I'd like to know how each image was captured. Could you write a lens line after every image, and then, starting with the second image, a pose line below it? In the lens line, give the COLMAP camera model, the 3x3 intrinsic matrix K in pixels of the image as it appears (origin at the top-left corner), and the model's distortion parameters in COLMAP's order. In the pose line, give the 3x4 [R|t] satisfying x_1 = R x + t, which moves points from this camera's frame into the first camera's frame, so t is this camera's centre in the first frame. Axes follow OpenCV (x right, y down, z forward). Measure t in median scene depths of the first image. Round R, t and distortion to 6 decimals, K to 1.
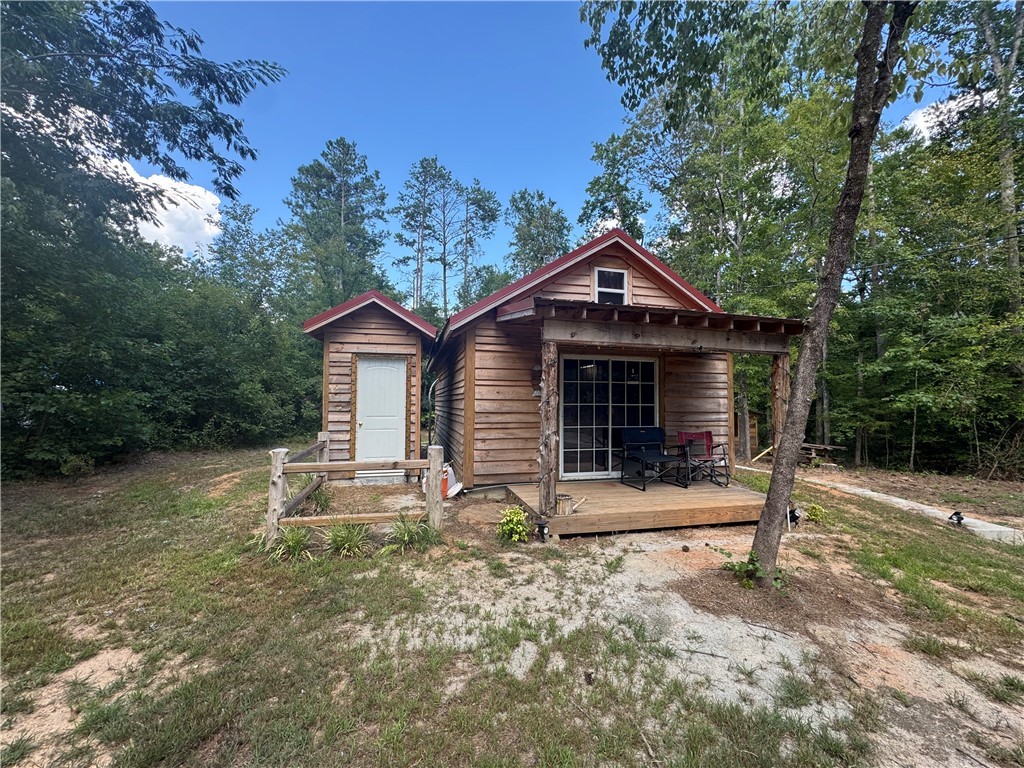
lens RADIAL K [[407.4, 0, 513.8], [0, 407.4, 380.9], [0, 0, 1]] dist [-0.001048, 0.000523]
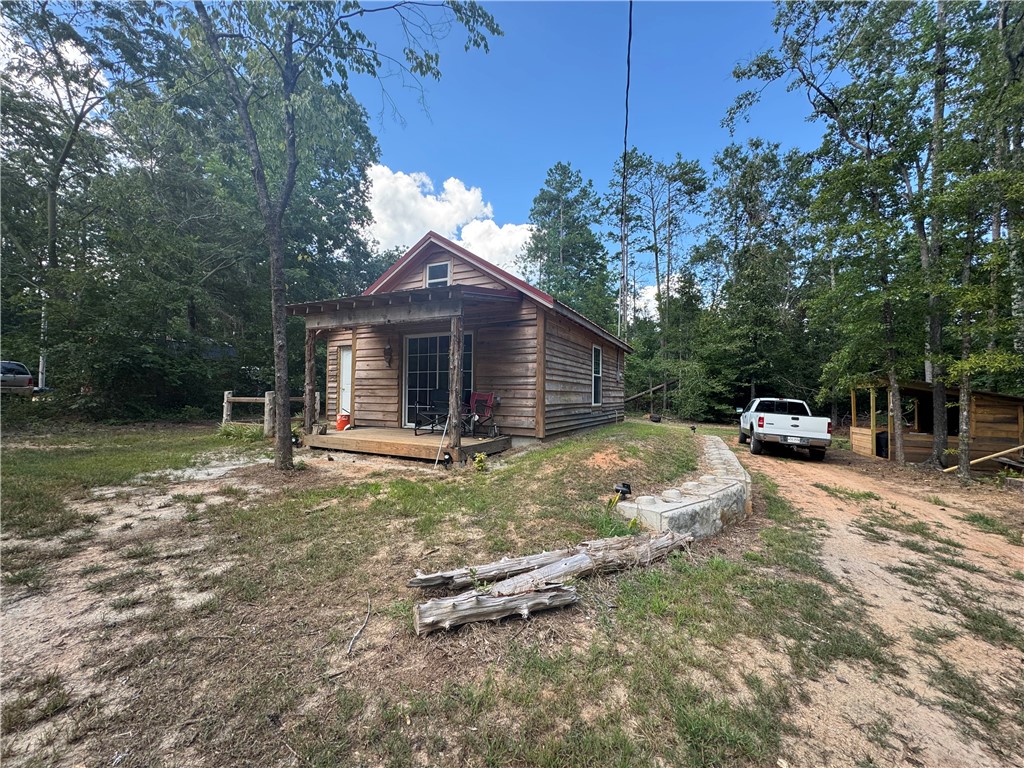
lens RADIAL K [[407.4, 0, 513.8], [0, 407.4, 380.9], [0, 0, 1]] dist [-0.001048, 0.000523]
pose [[0.754525, -0.021428, -0.655921, 1.157523], [0.028064, 0.999606, -0.000373, 0.087958], [0.655671, -0.018126, 0.754829, 0.192909]]
